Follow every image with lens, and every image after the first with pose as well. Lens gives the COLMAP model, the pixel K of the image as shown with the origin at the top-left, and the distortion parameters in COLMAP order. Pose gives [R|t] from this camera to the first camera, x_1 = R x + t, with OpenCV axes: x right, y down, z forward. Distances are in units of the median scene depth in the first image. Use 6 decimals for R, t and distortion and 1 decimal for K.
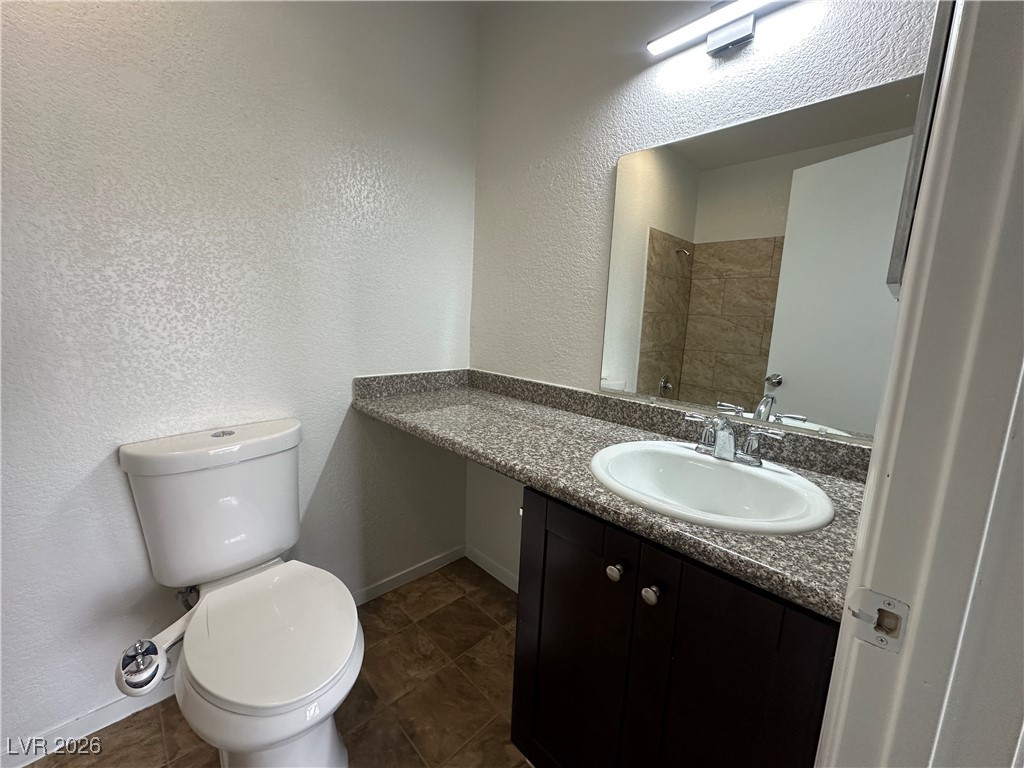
lens RADIAL K [[410.7, 0, 512.0], [0, 410.7, 383.5], [0, 0, 1]] dist [0.001375, 0.000850]
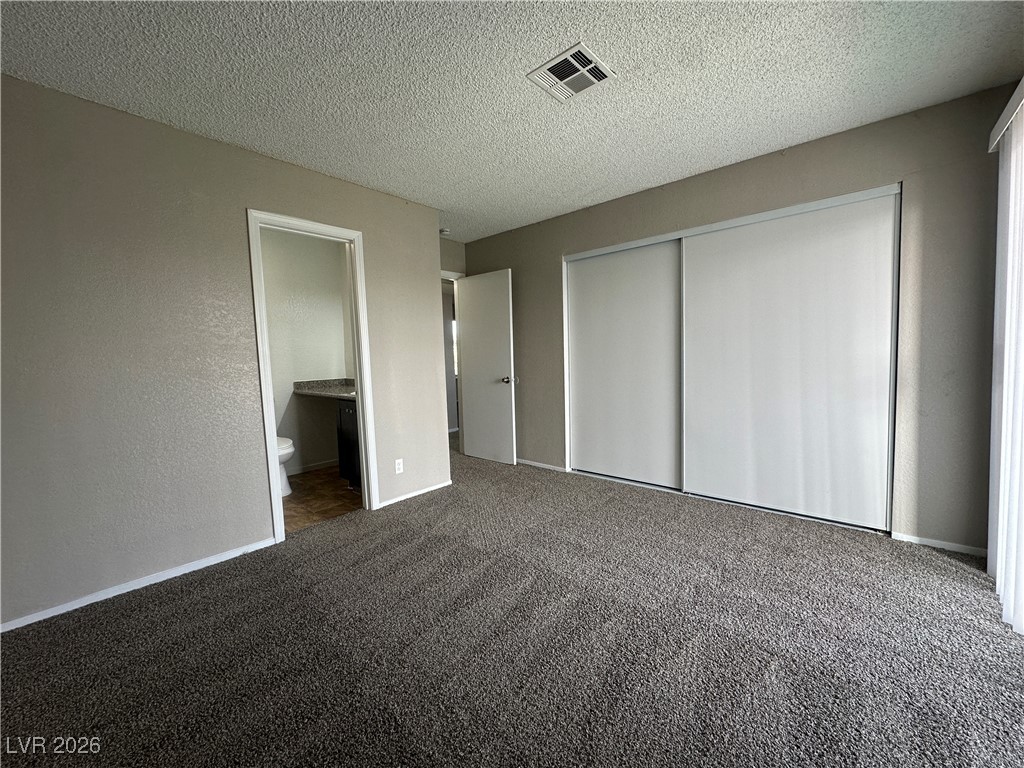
lens RADIAL K [[410.7, 0, 511.6], [0, 410.7, 380.7], [0, 0, 1]] dist [0.001375, 0.000850]
pose [[0.995206, -0.072412, 0.065739, 0.864487], [0.078098, 0.993009, -0.088511, 0.328478], [-0.058870, 0.093221, 0.993904, -1.773700]]
